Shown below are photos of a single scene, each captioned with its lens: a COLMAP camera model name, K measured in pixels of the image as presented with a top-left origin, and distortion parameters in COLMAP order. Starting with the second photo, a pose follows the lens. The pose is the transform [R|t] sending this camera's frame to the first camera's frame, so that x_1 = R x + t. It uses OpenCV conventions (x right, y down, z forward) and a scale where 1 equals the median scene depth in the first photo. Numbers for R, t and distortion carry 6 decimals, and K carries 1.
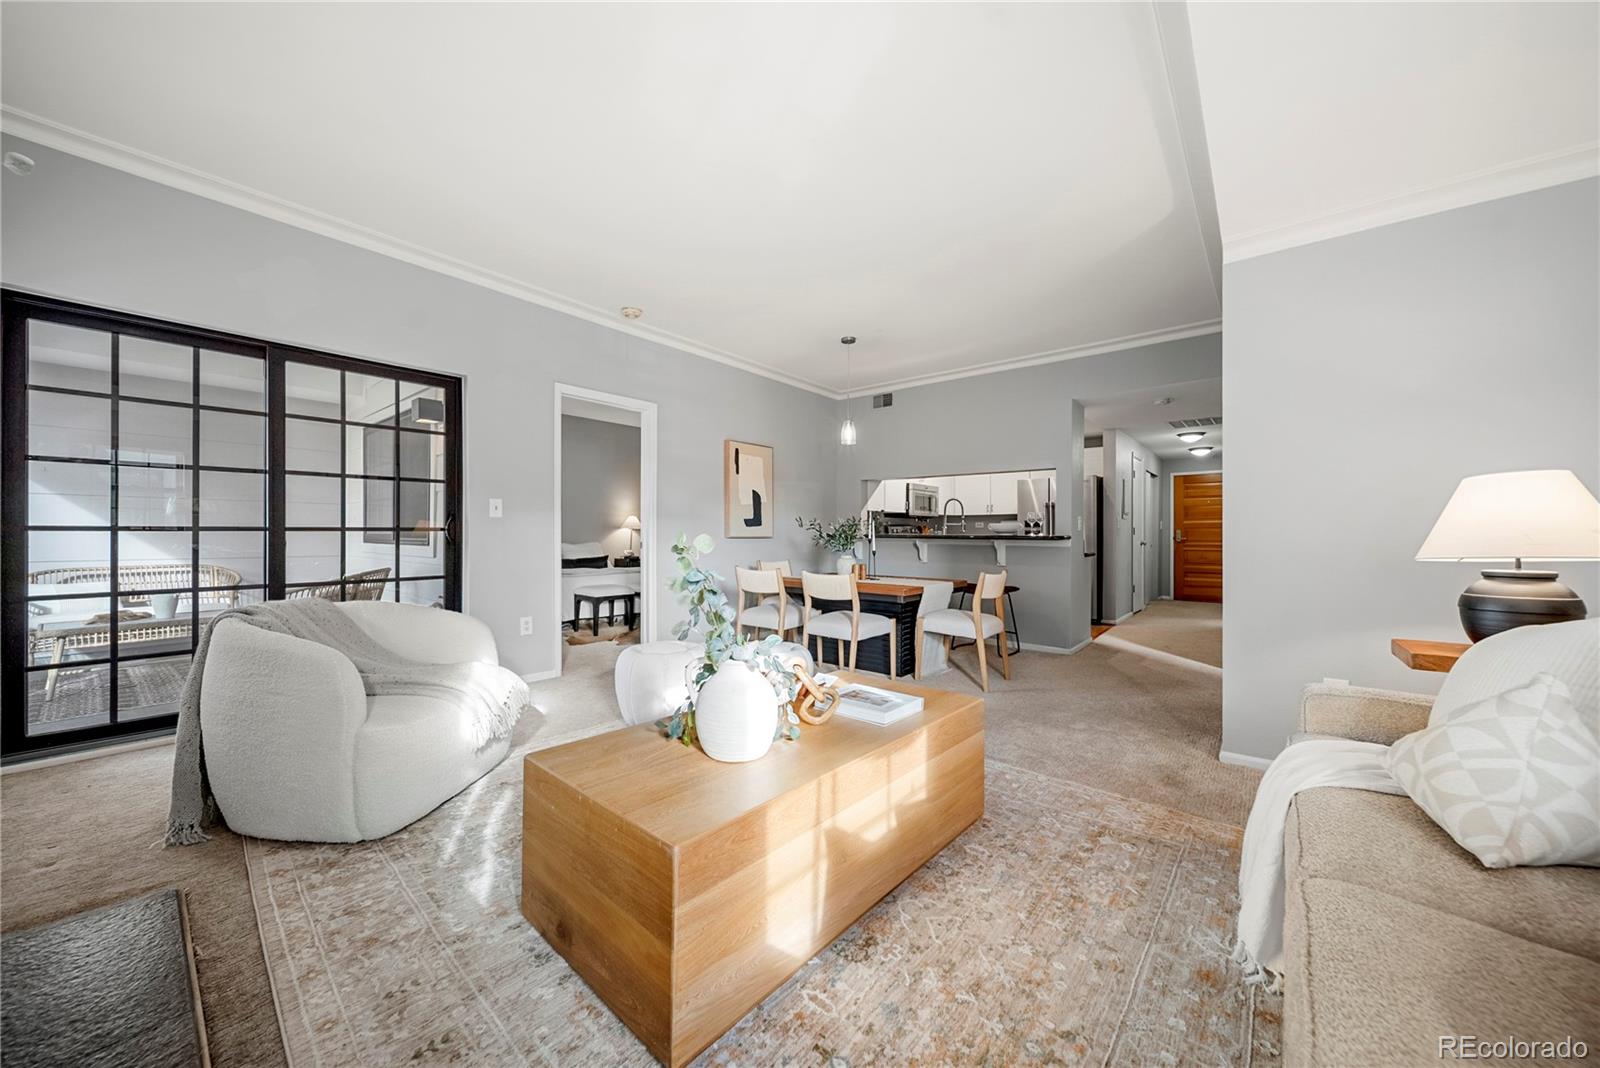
lens RADIAL K [[568.5, 0, 800.9], [0, 568.5, 533.3], [0, 0, 1]] dist [-0.000869, -0.000079]
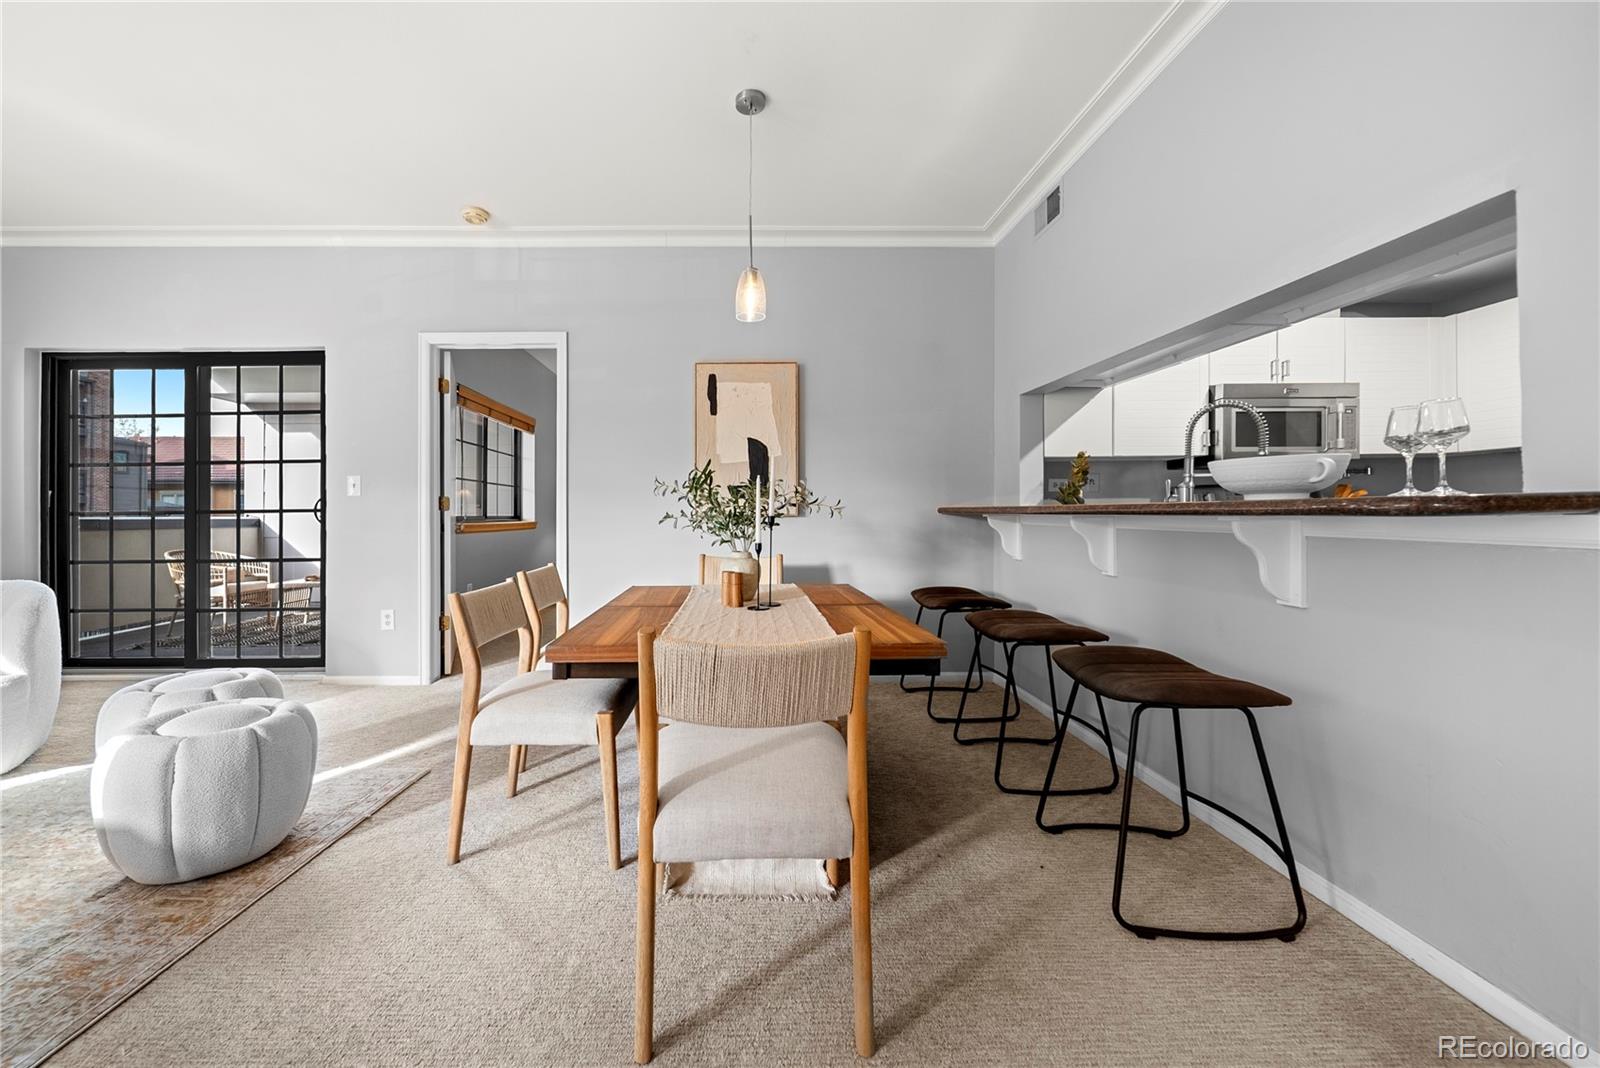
lens RADIAL K [[599.8, 0, 741.4], [0, 599.8, 517.4], [0, 0, 1]] dist [-0.002343, -0.000525]
pose [[0.645519, -0.007129, -0.763711, 0.337781], [0.011624, 0.999932, 0.000491, 0.007180], [0.763656, -0.009194, 0.645558, 0.488251]]
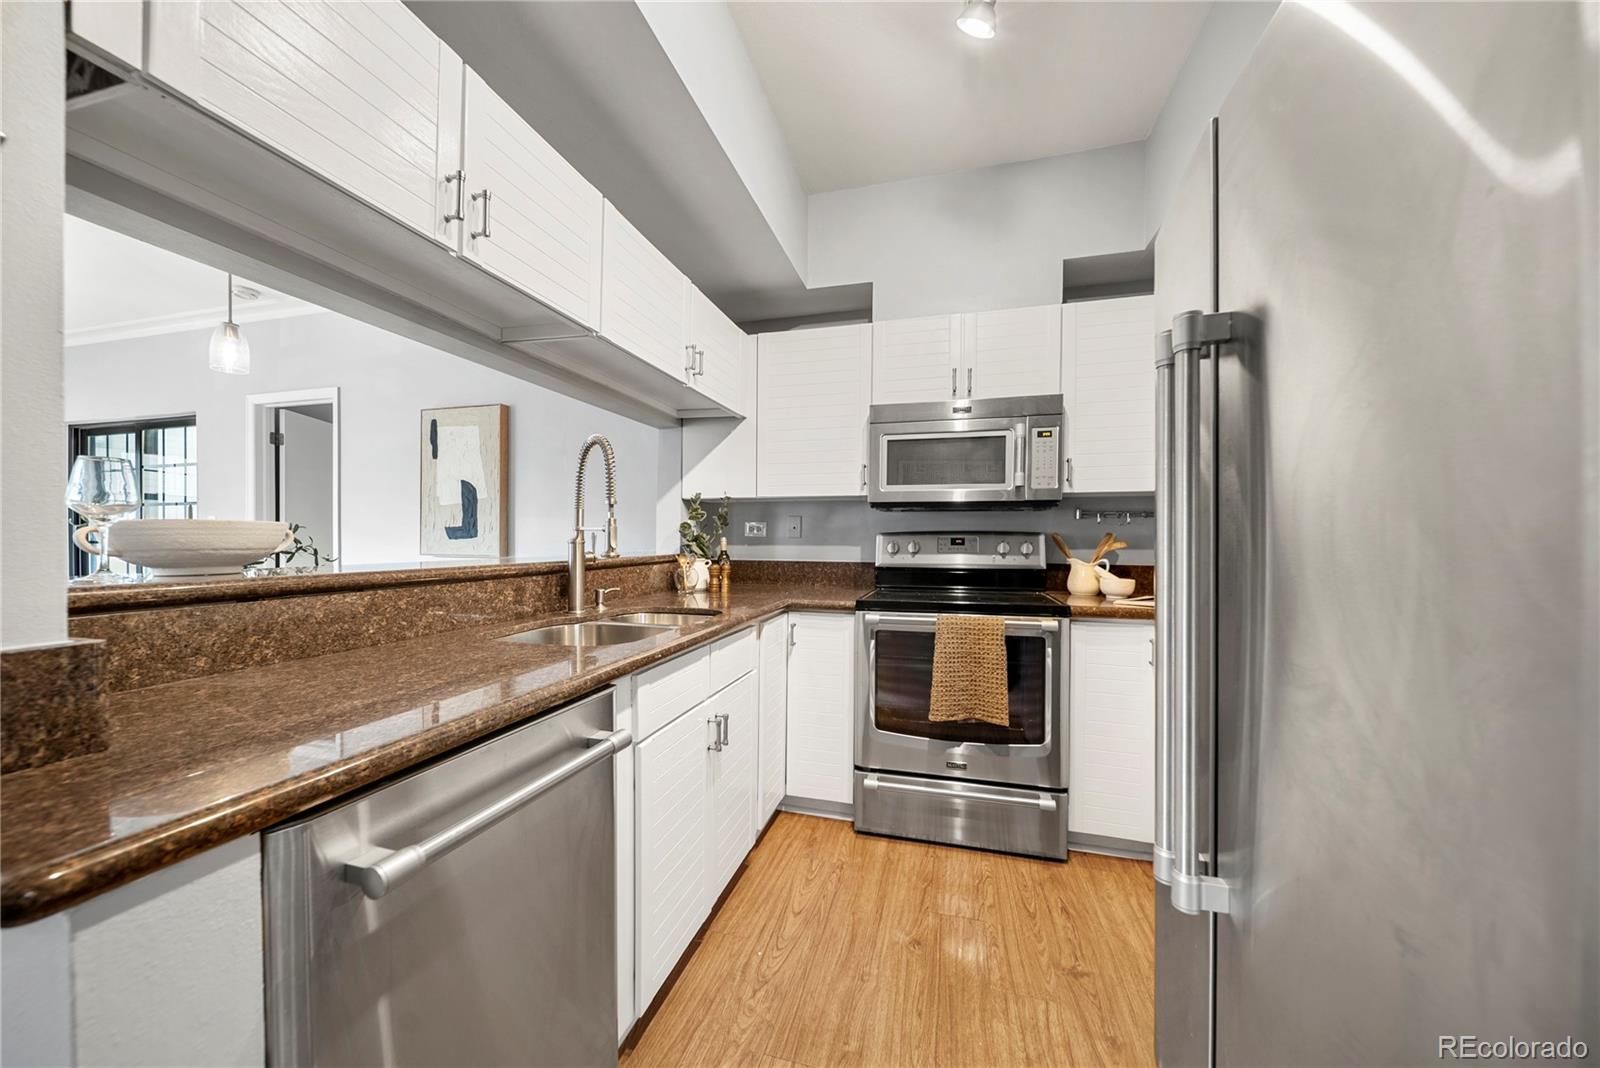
lens RADIAL K [[563.8, 0, 796.2], [0, 563.8, 573.6], [0, 0, 1]] dist [-0.007026, -0.000159]
pose [[0.407188, 0.051670, -0.911882, 0.536638], [-0.006814, 0.998543, 0.053538, -0.007786], [0.913319, -0.015586, 0.406947, 0.914162]]
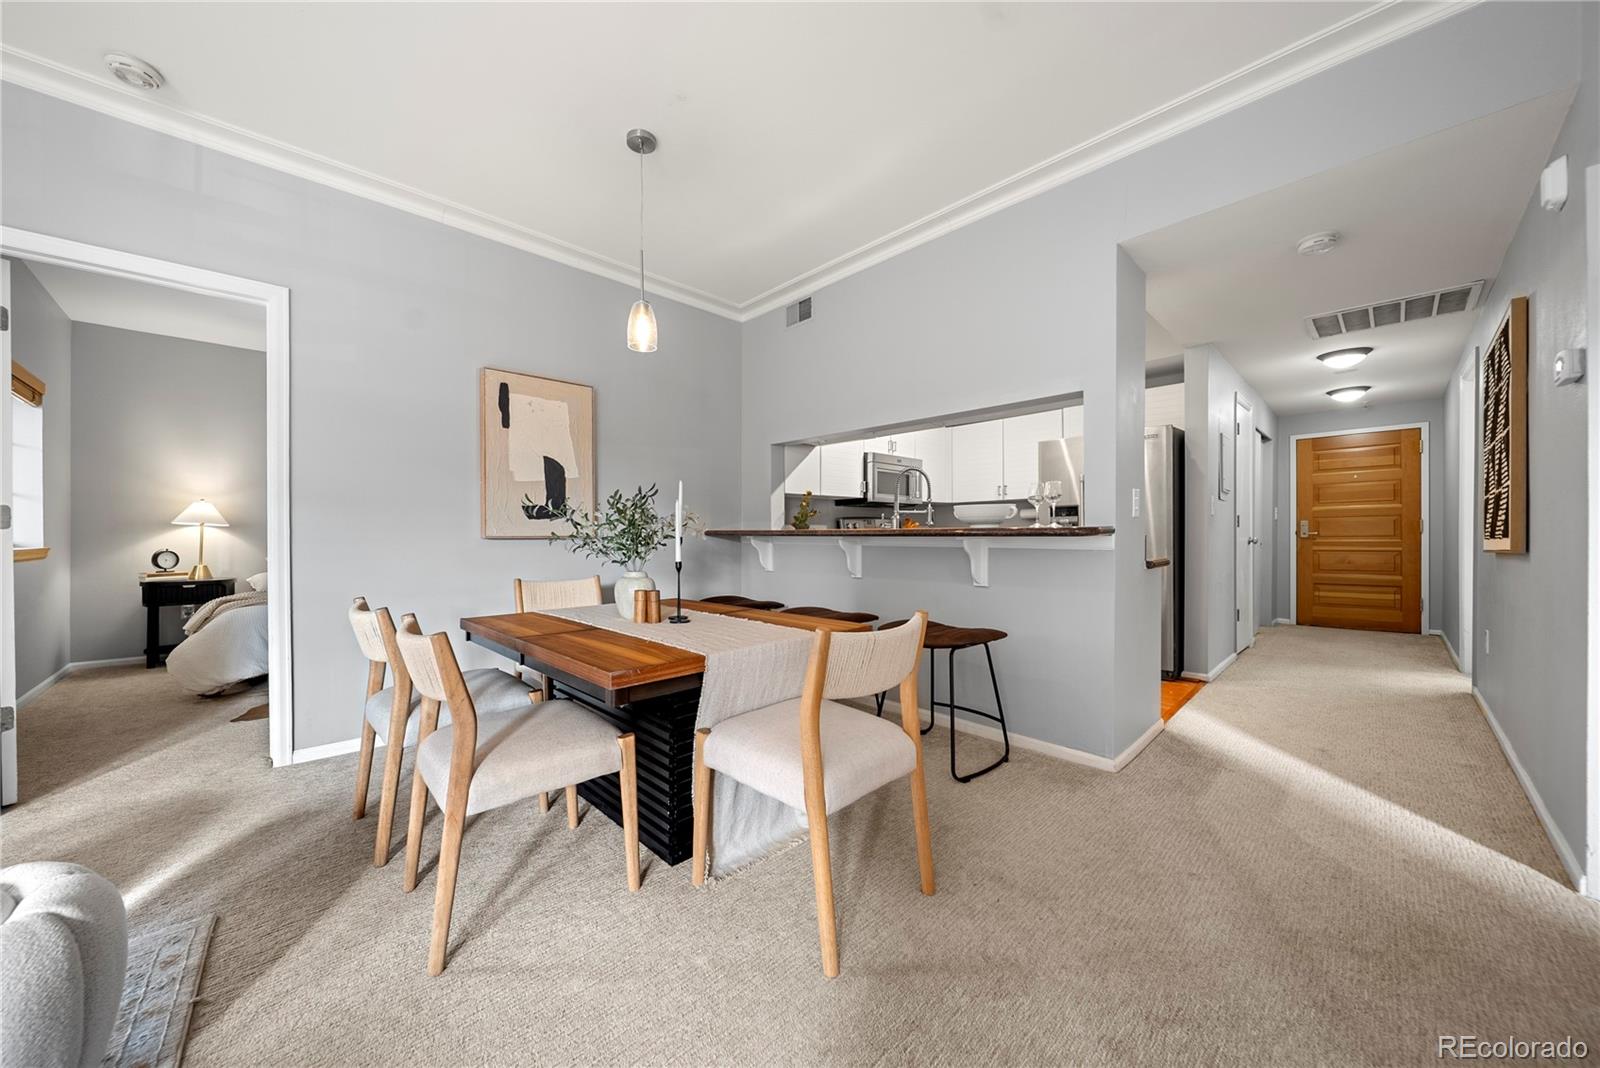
lens RADIAL K [[566.7, 0, 793.1], [0, 566.7, 542.0], [0, 0, 1]] dist [-0.001884, -0.000254]
pose [[0.993593, -0.009233, -0.112641, 0.197999], [0.010759, 0.999858, 0.012952, 0.006122], [0.112505, -0.014081, 0.993551, 0.377242]]
